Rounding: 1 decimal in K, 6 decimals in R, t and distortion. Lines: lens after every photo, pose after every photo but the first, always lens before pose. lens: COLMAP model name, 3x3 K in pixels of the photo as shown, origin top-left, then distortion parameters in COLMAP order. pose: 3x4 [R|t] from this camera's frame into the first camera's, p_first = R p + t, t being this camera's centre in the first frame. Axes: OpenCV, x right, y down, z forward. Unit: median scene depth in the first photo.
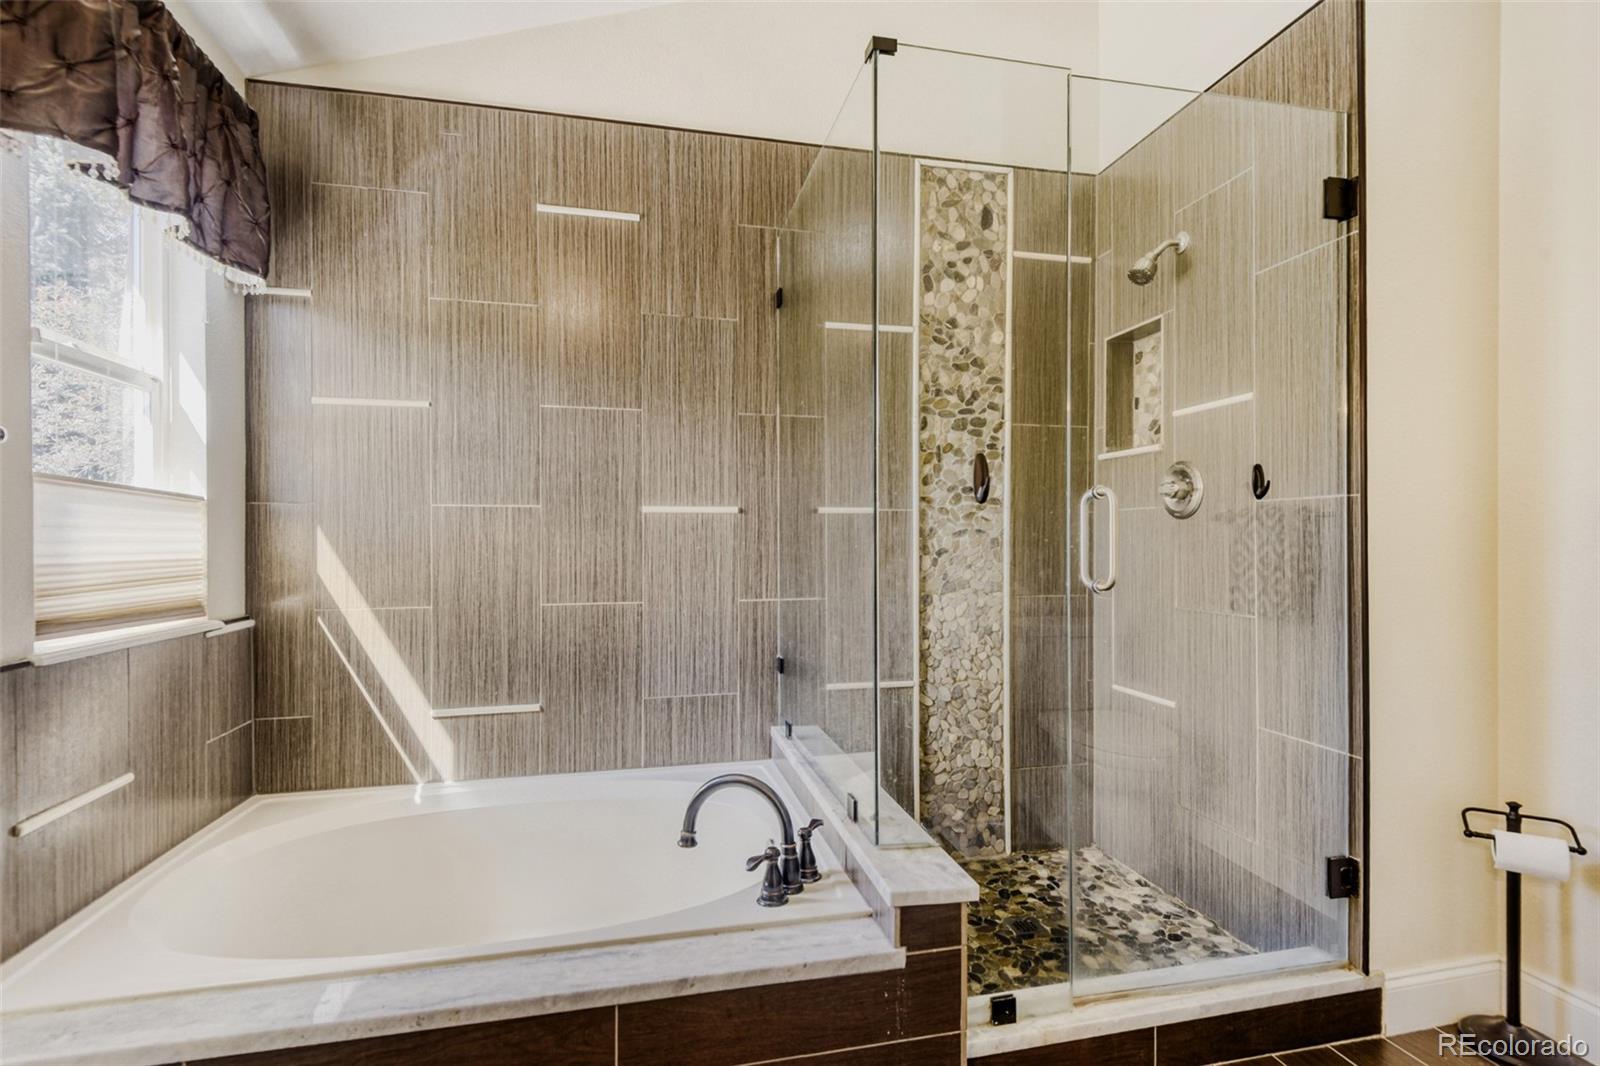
lens RADIAL K [[769.8, 0, 804.3], [0, 769.8, 537.1], [0, 0, 1]] dist [0.013122, -0.000111]
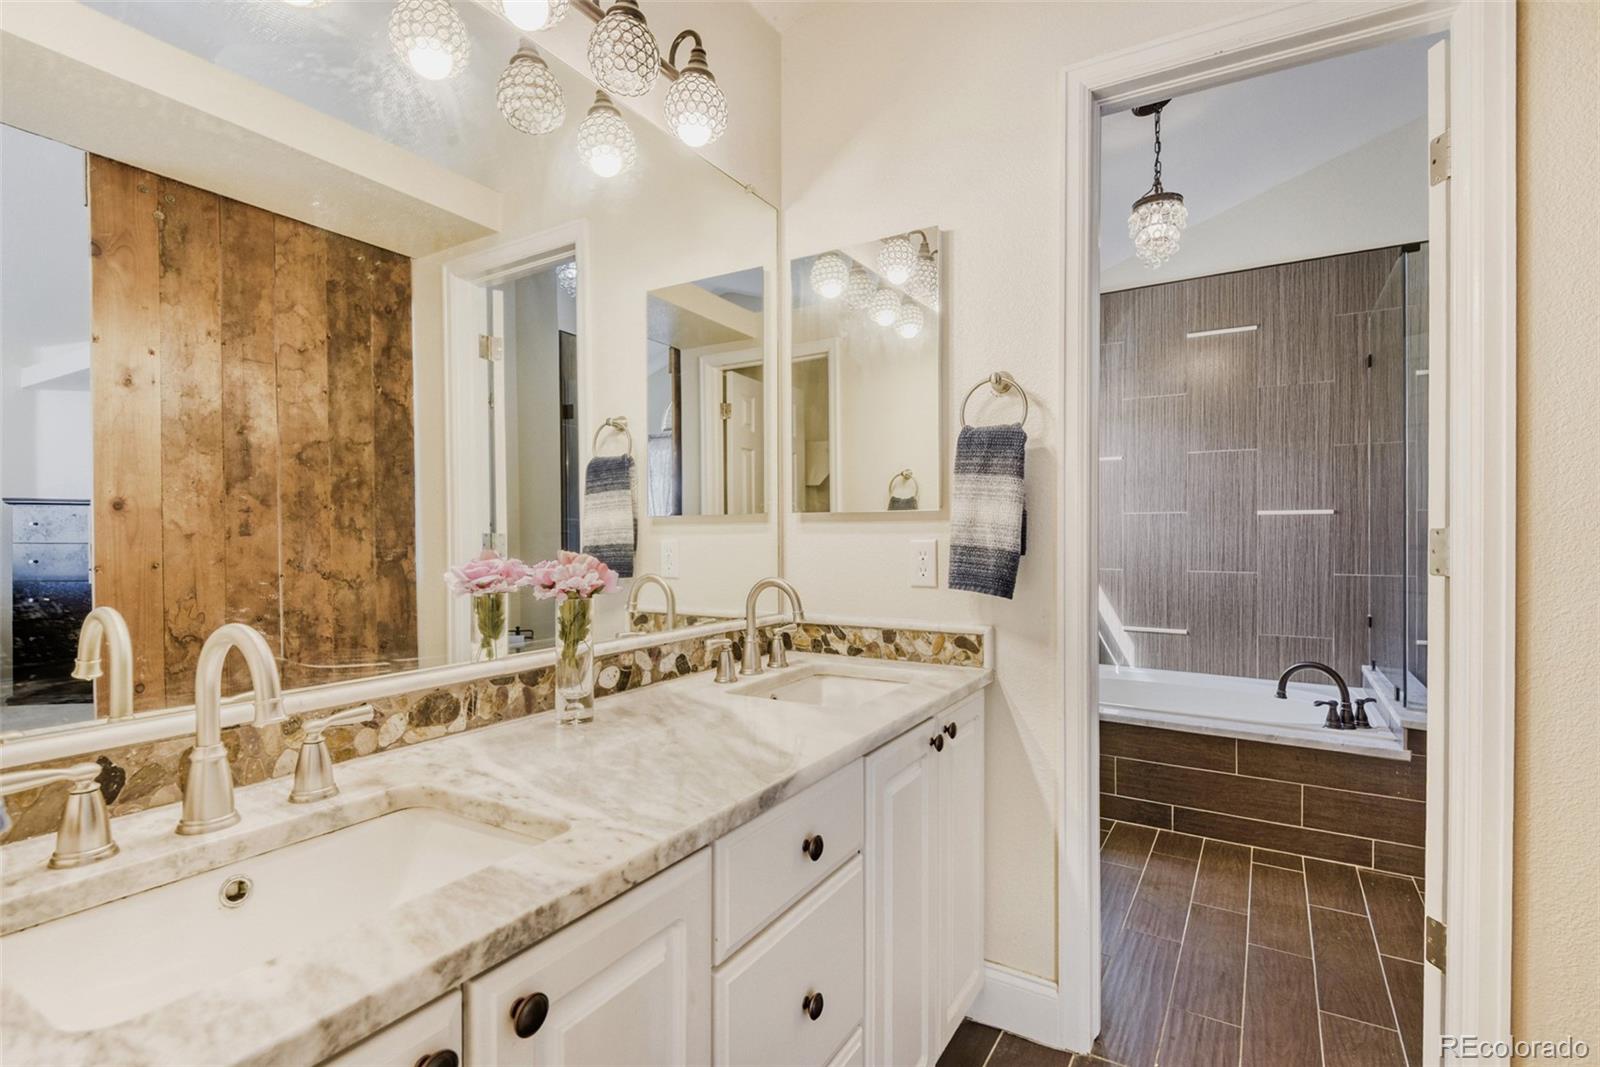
lens RADIAL K [[747.0, 0, 801.0], [0, 747.0, 539.2], [0, 0, 1]] dist [0.020643, -0.014795]
pose [[0.716332, 0.005731, -0.697736, 0.189179], [0.000607, 0.999961, 0.008837, 0.003348], [0.697759, -0.006754, 0.716301, -0.733740]]
